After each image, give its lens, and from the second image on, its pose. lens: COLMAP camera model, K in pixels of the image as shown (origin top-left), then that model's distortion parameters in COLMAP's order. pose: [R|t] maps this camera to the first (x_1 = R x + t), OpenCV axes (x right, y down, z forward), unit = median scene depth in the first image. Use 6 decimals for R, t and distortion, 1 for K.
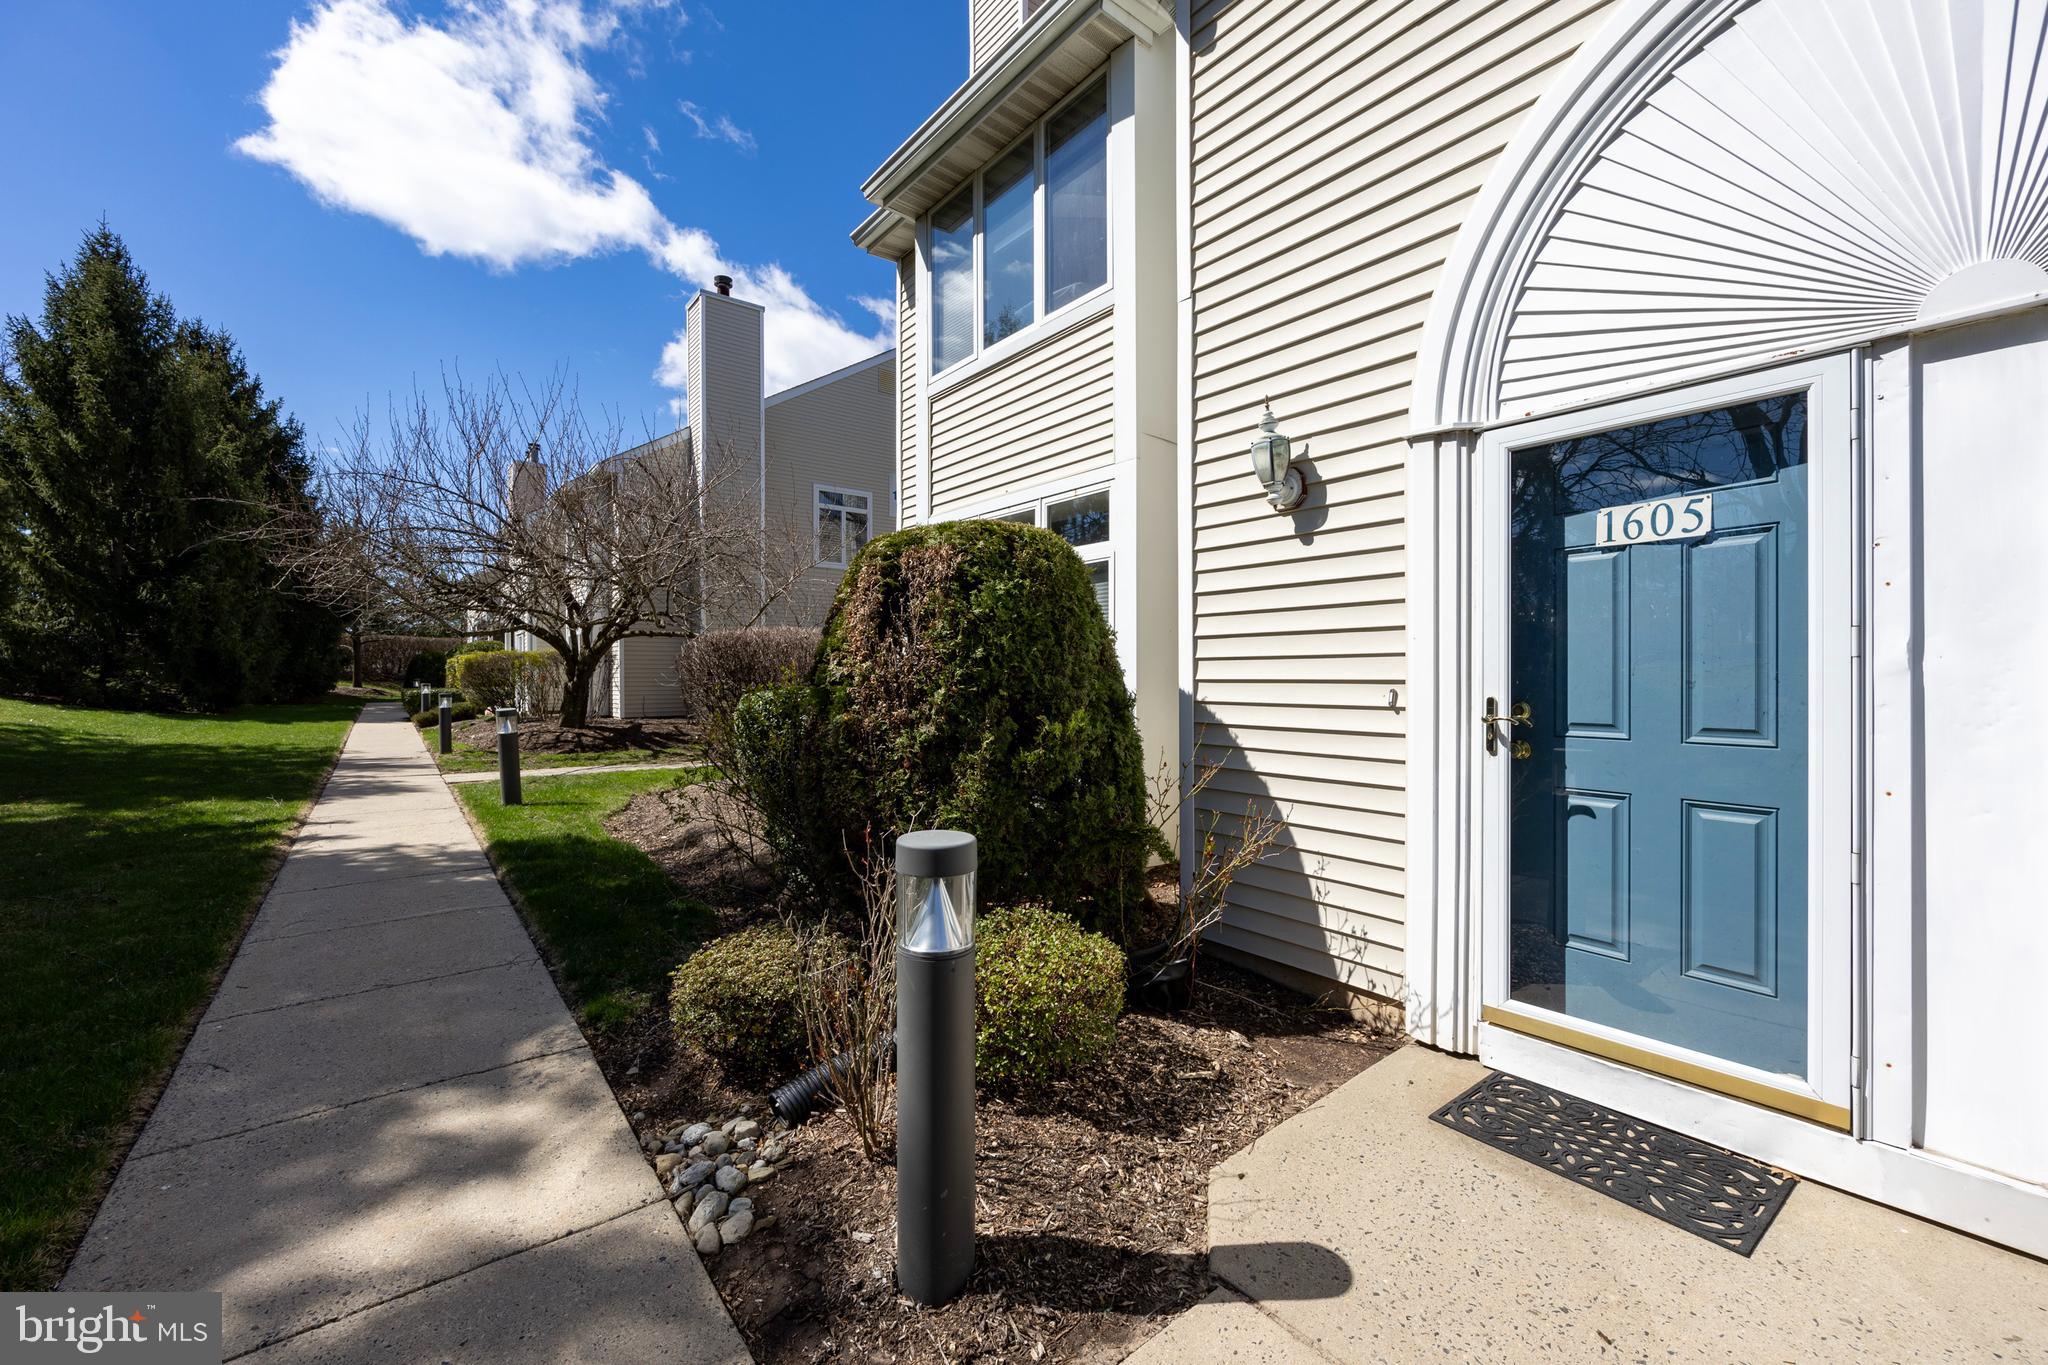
lens RADIAL K [[808.1, 0, 1010.3], [0, 808.1, 678.3], [0, 0, 1]] dist [-0.003286, -0.000269]
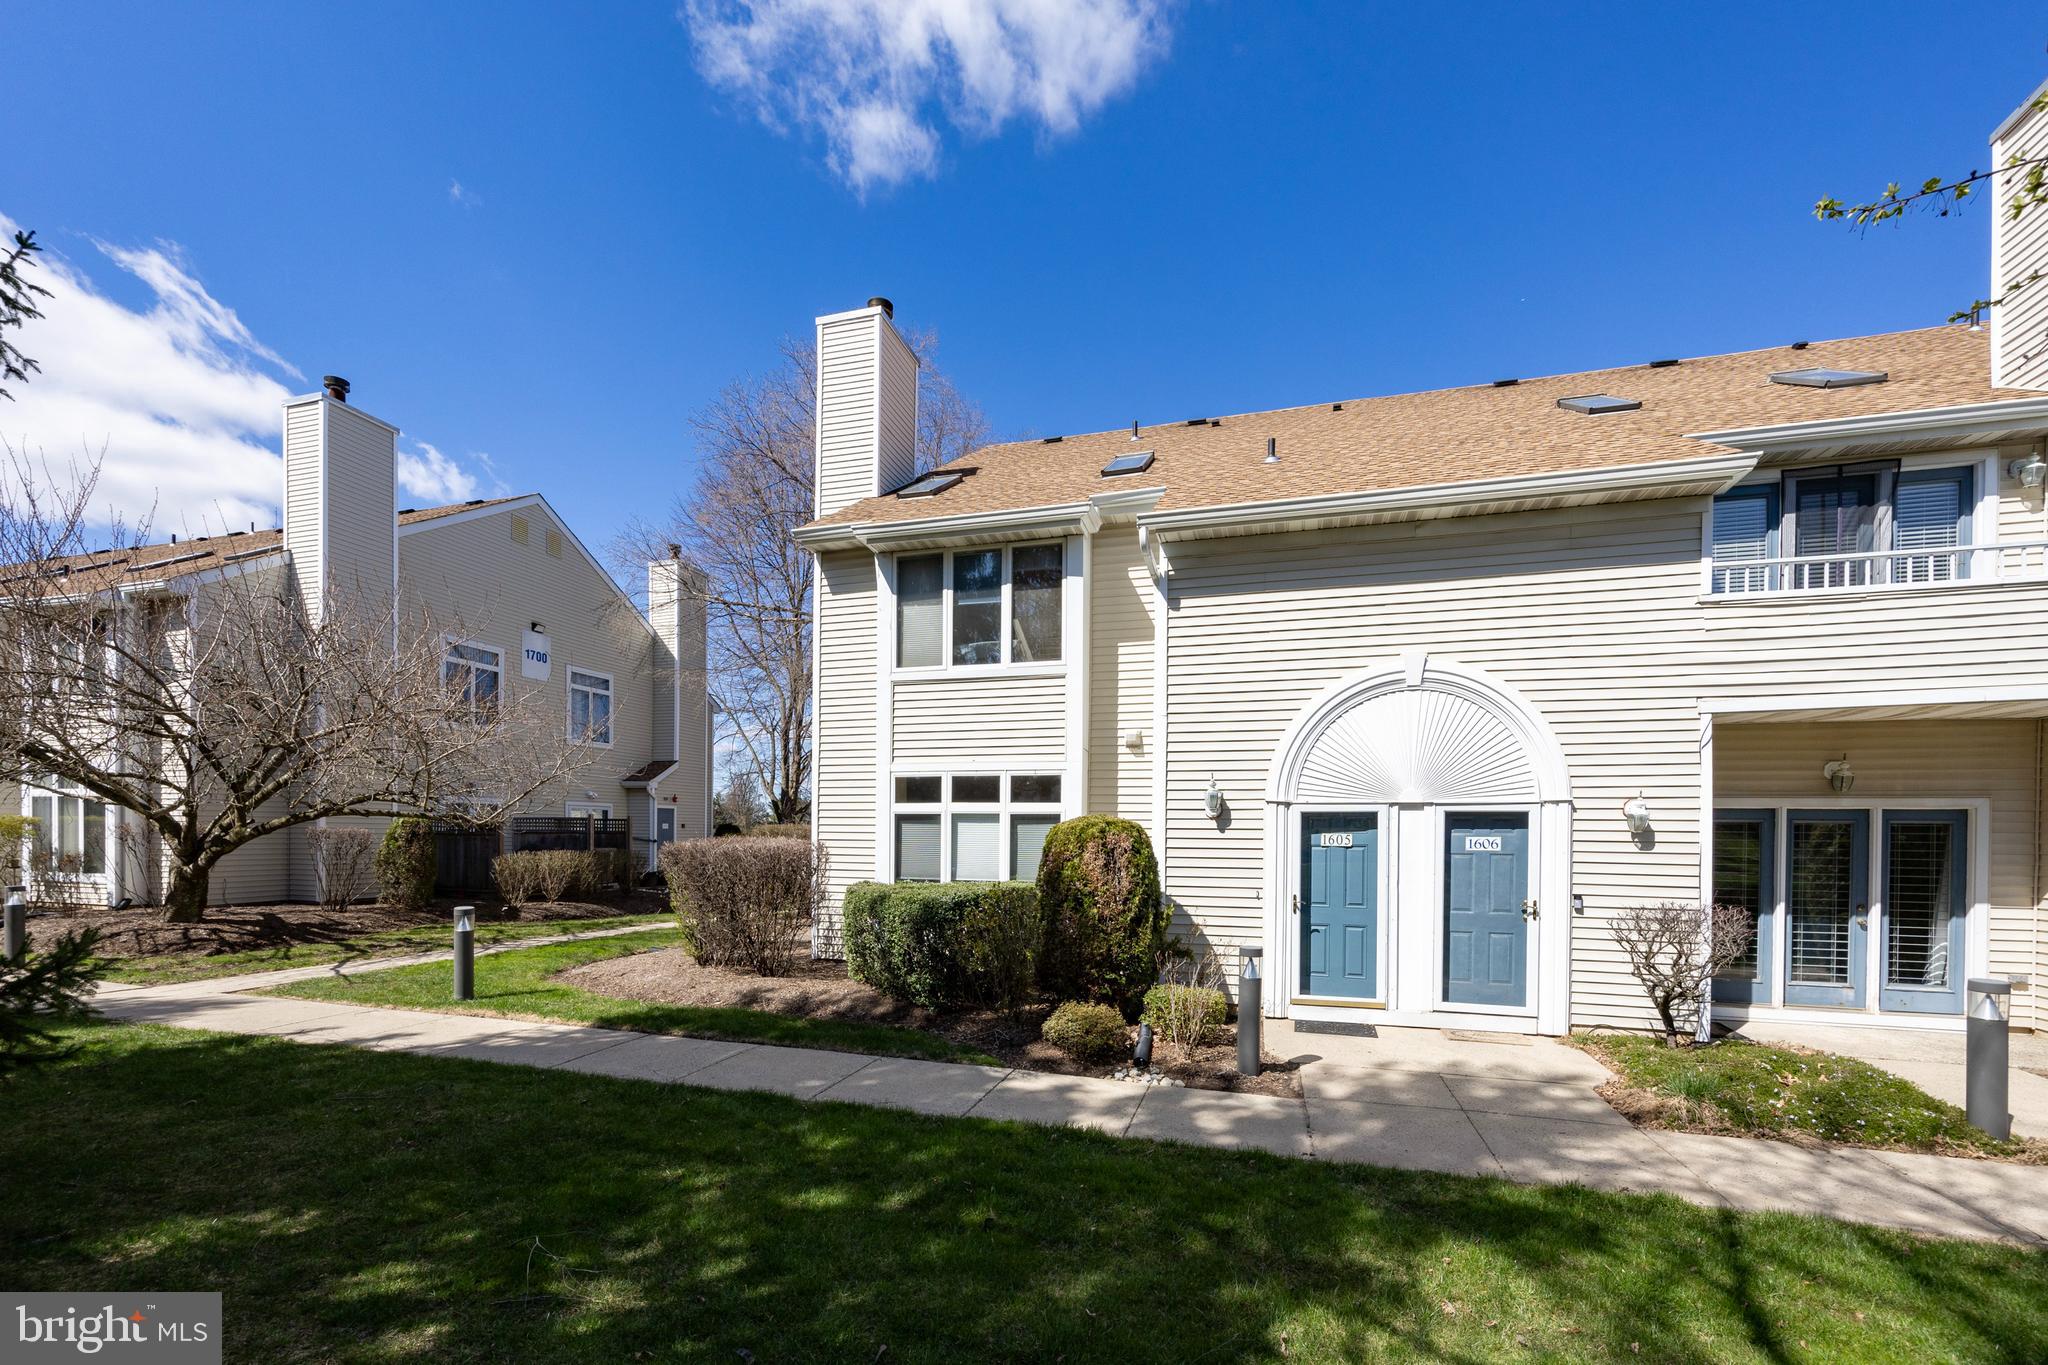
lens RADIAL K [[828.3, 0, 1017.4], [0, 828.3, 839.9], [0, 0, 1]] dist [0.012500, -0.000591]
pose [[0.810533, 0.004950, 0.585672, -1.663901], [-0.009338, 0.999946, 0.004472, -0.150326], [-0.585619, -0.009094, 0.810536, -0.720476]]
